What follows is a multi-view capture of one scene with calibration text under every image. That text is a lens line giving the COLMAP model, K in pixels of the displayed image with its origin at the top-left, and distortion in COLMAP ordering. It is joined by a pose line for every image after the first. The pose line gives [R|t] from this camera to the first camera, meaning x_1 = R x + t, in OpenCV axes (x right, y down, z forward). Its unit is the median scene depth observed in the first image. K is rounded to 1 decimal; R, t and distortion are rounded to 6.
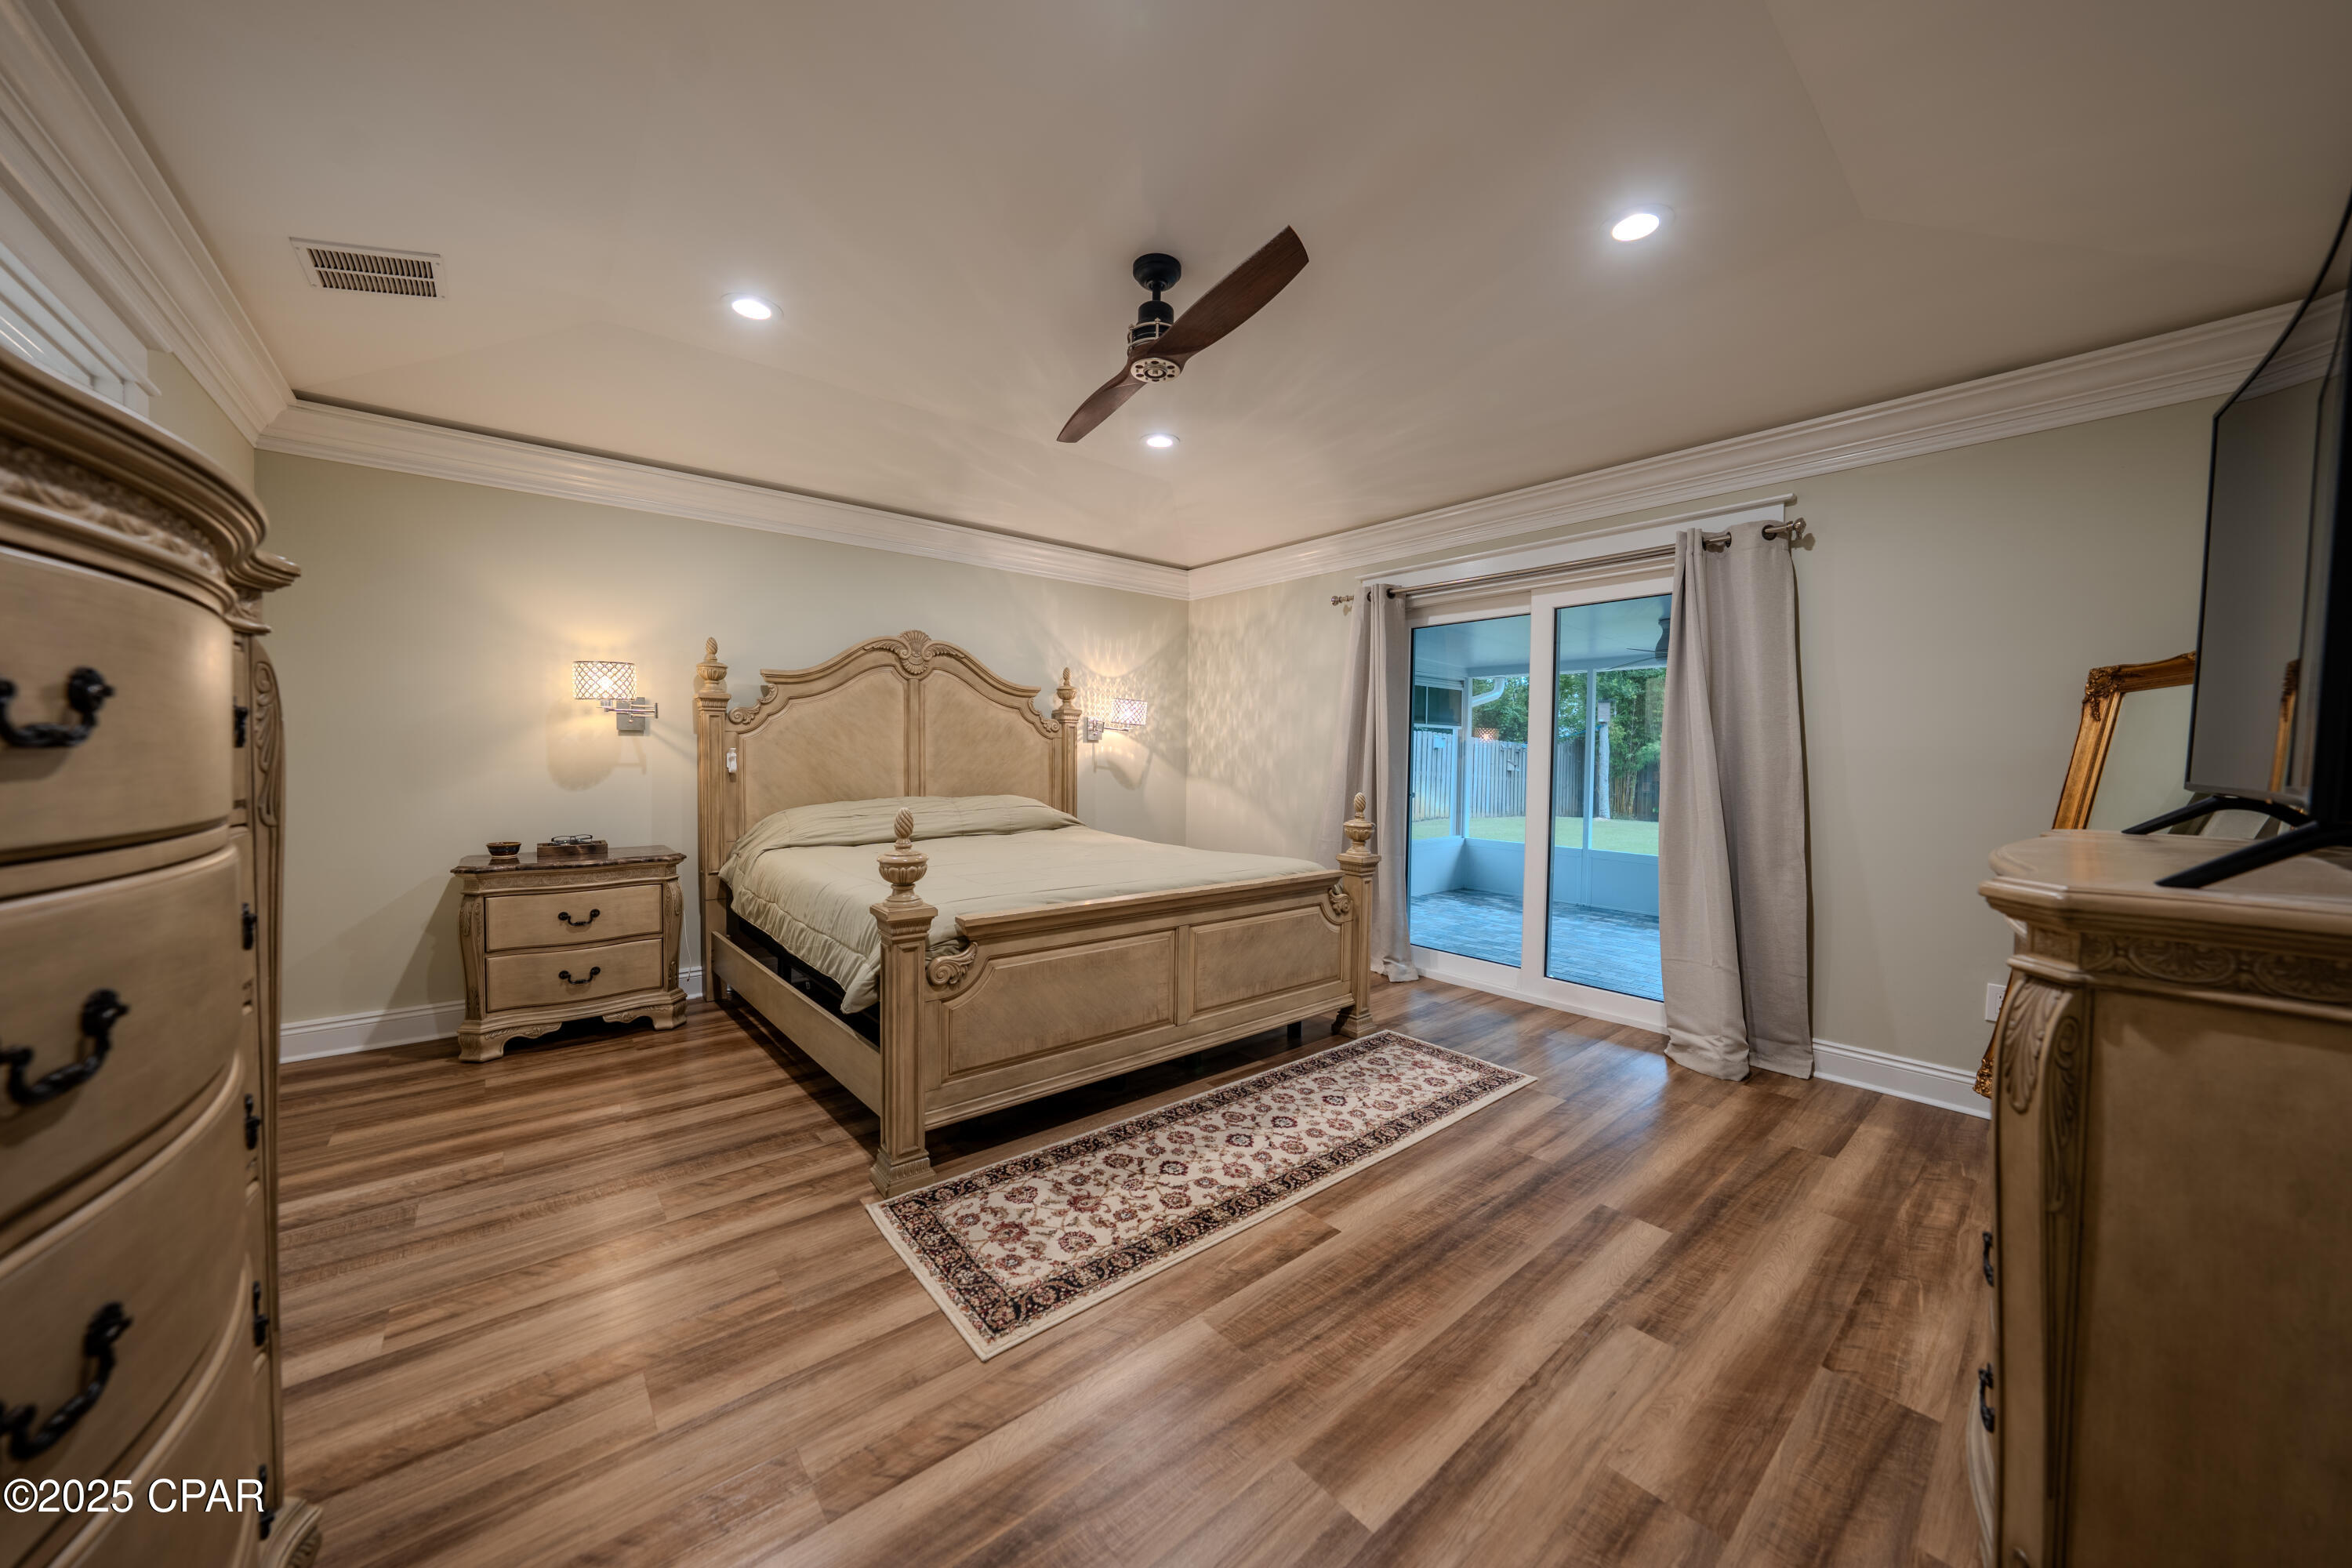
lens RADIAL K [[814.3, 0, 1175.9], [0, 814.3, 780.7], [0, 0, 1]] dist [-0.026645, 0.005682]
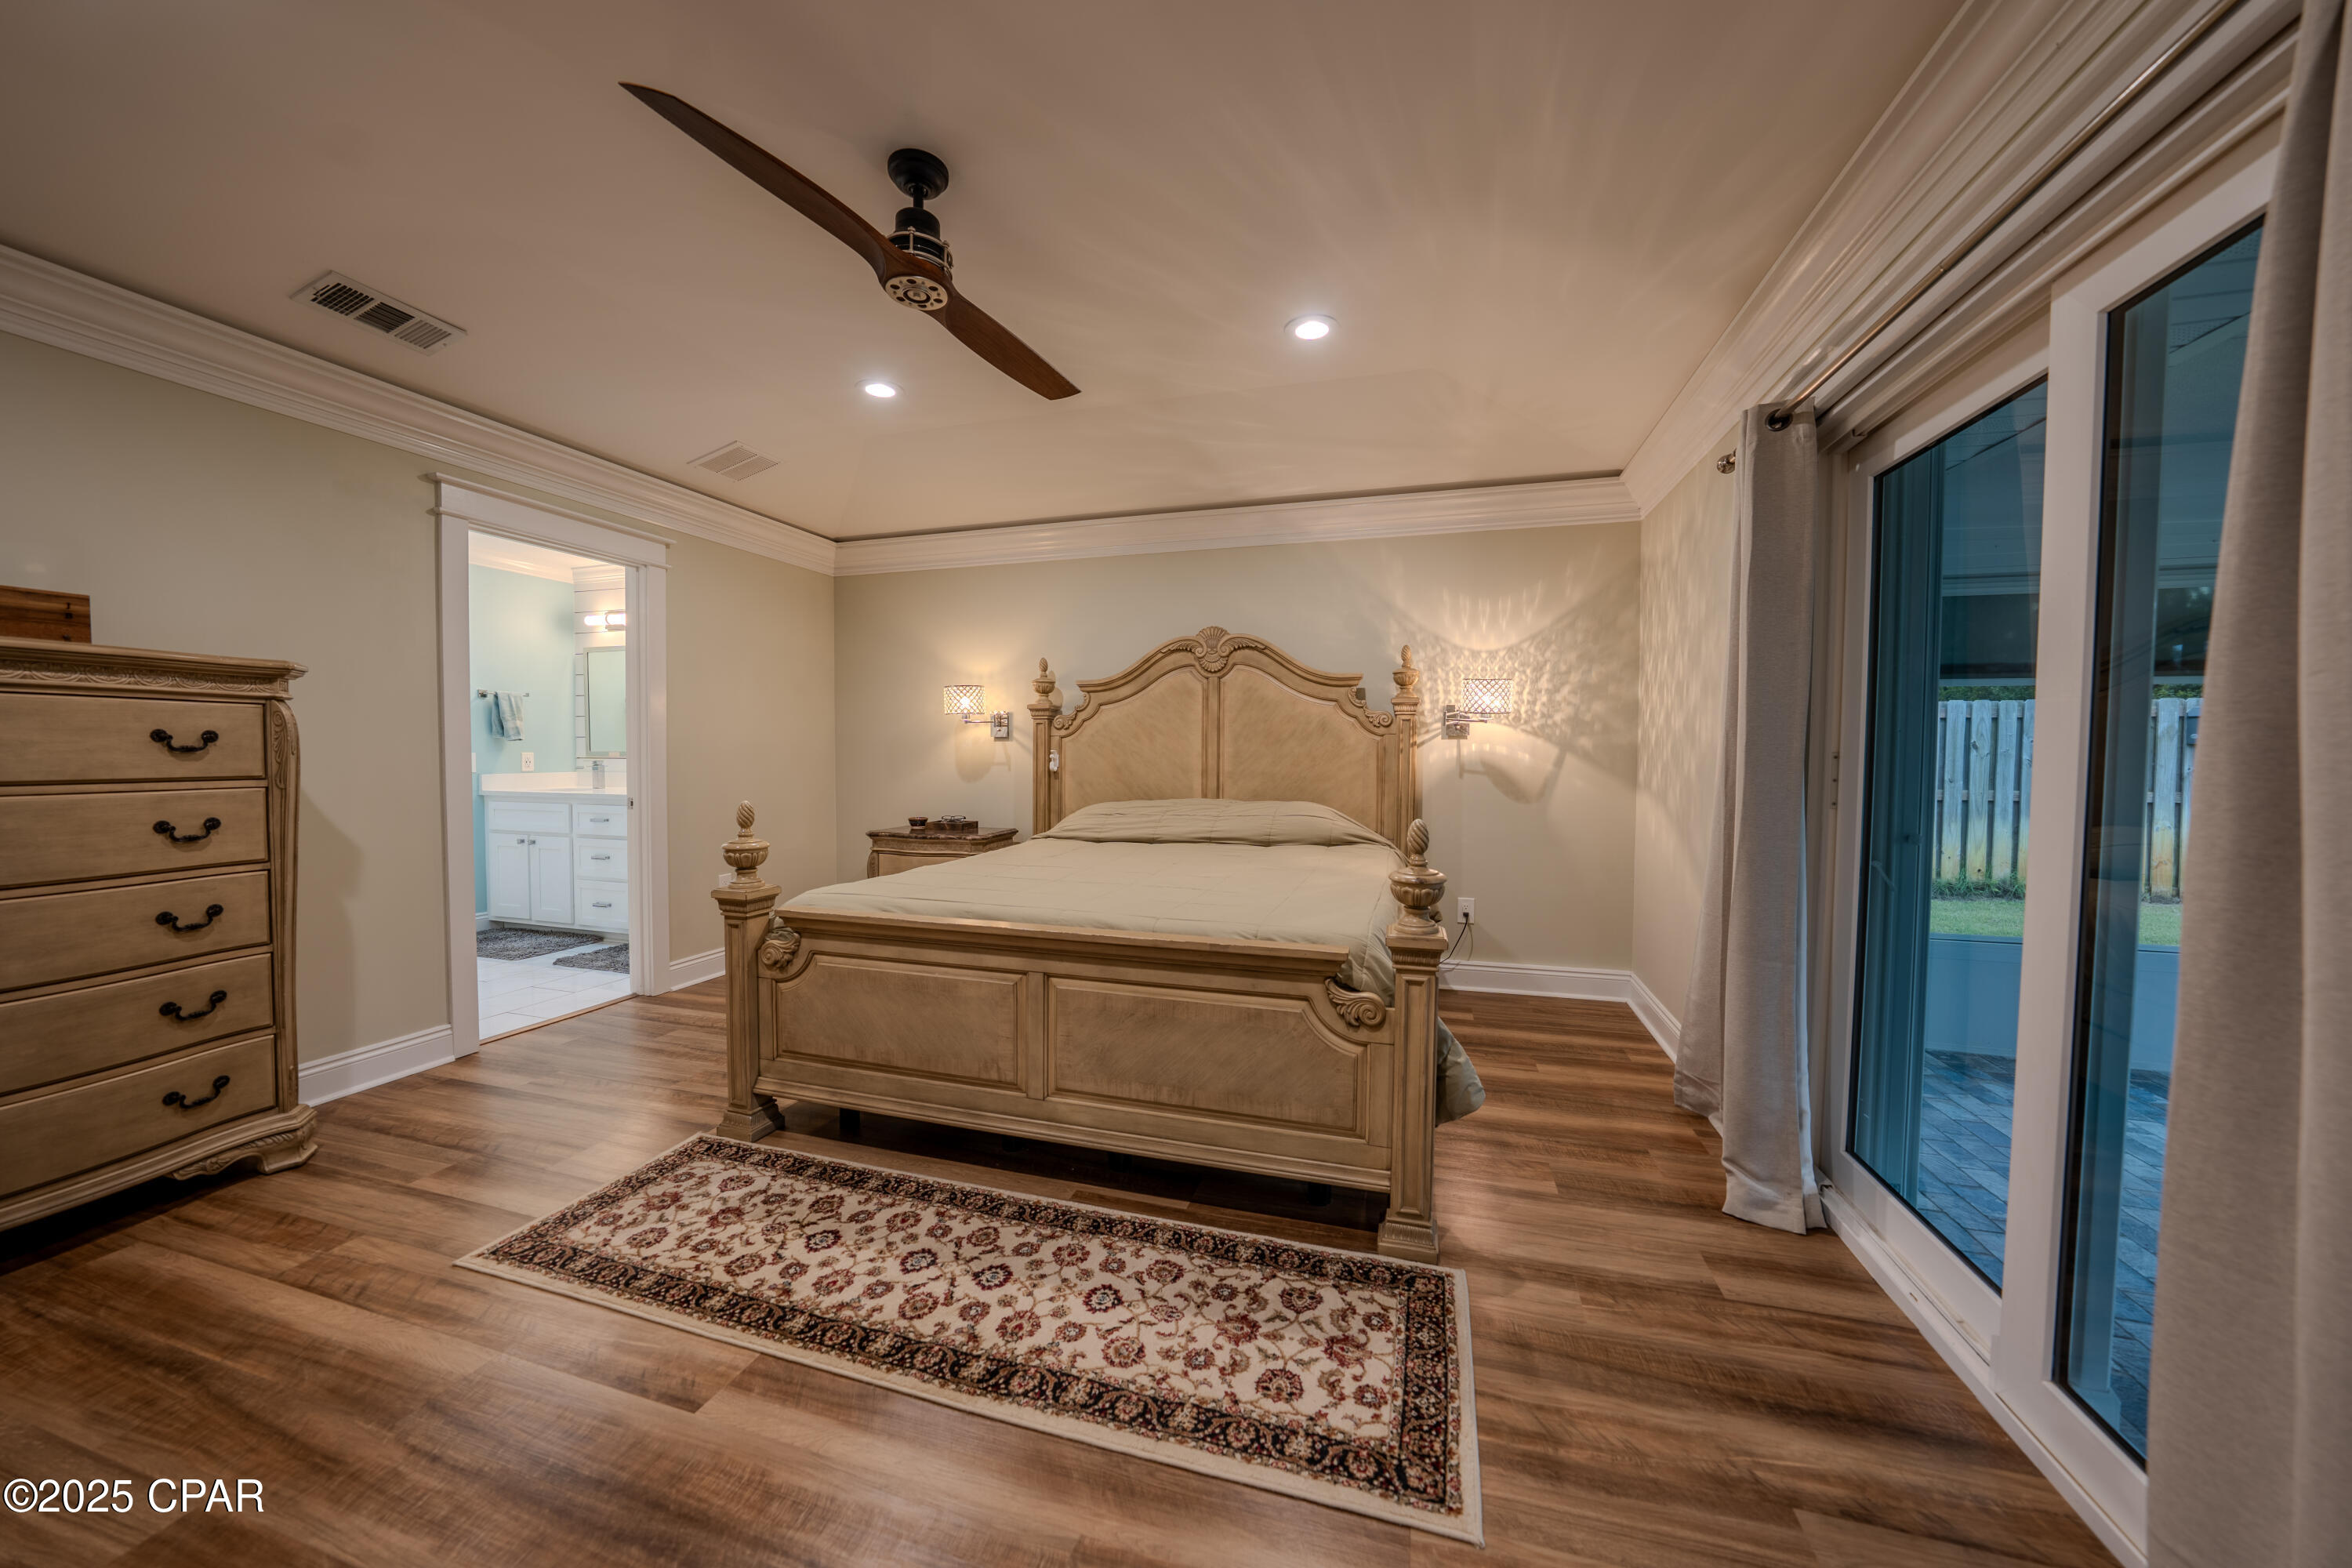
lens RADIAL K [[814.3, 0, 1175.3], [0, 814.3, 779.1], [0, 0, 1]] dist [-0.026645, 0.005682]
pose [[0.552793, 0.019750, -0.833084, 0.604355], [-0.024867, 0.999665, 0.007199, -0.012880], [0.832947, 0.016737, 0.553099, 0.564185]]
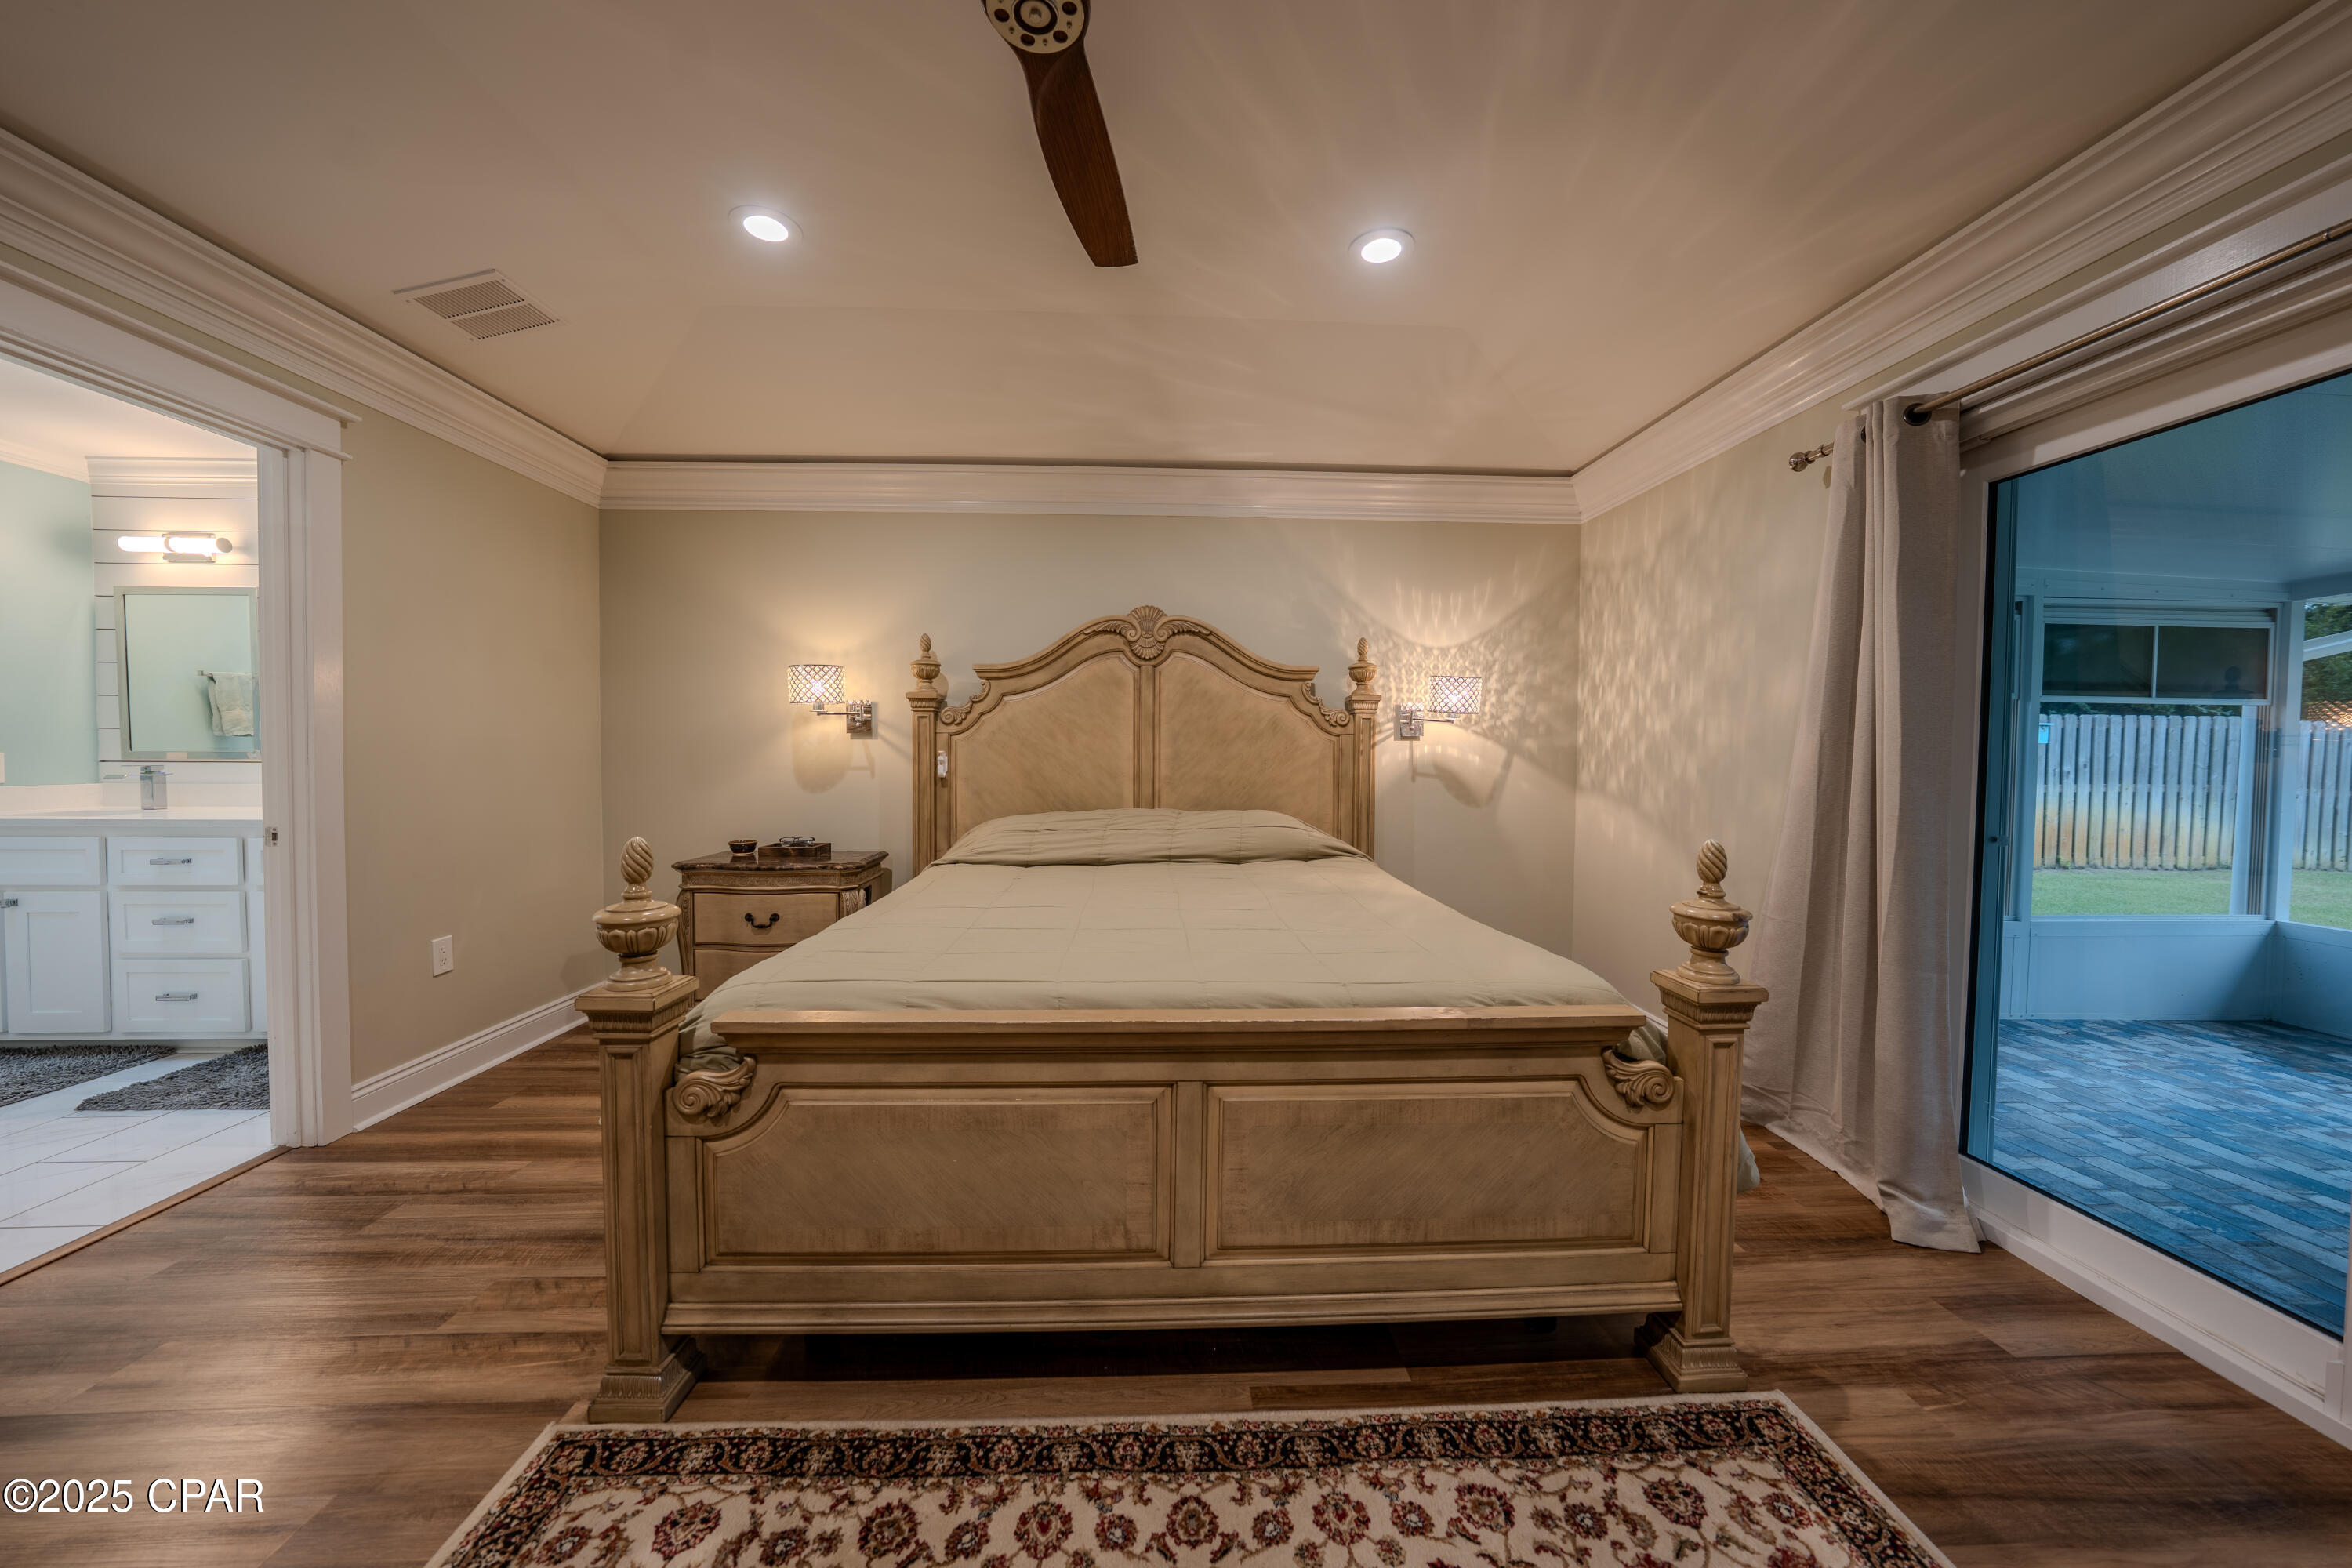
lens RADIAL K [[814.3, 0, 1177.9], [0, 814.3, 778.1], [0, 0, 1]] dist [-0.026645, 0.005682]
pose [[0.796155, 0.012503, -0.604964, 0.264259], [-0.016864, 0.999857, -0.001530, -0.013748], [0.604858, 0.011420, 0.796252, 0.479553]]
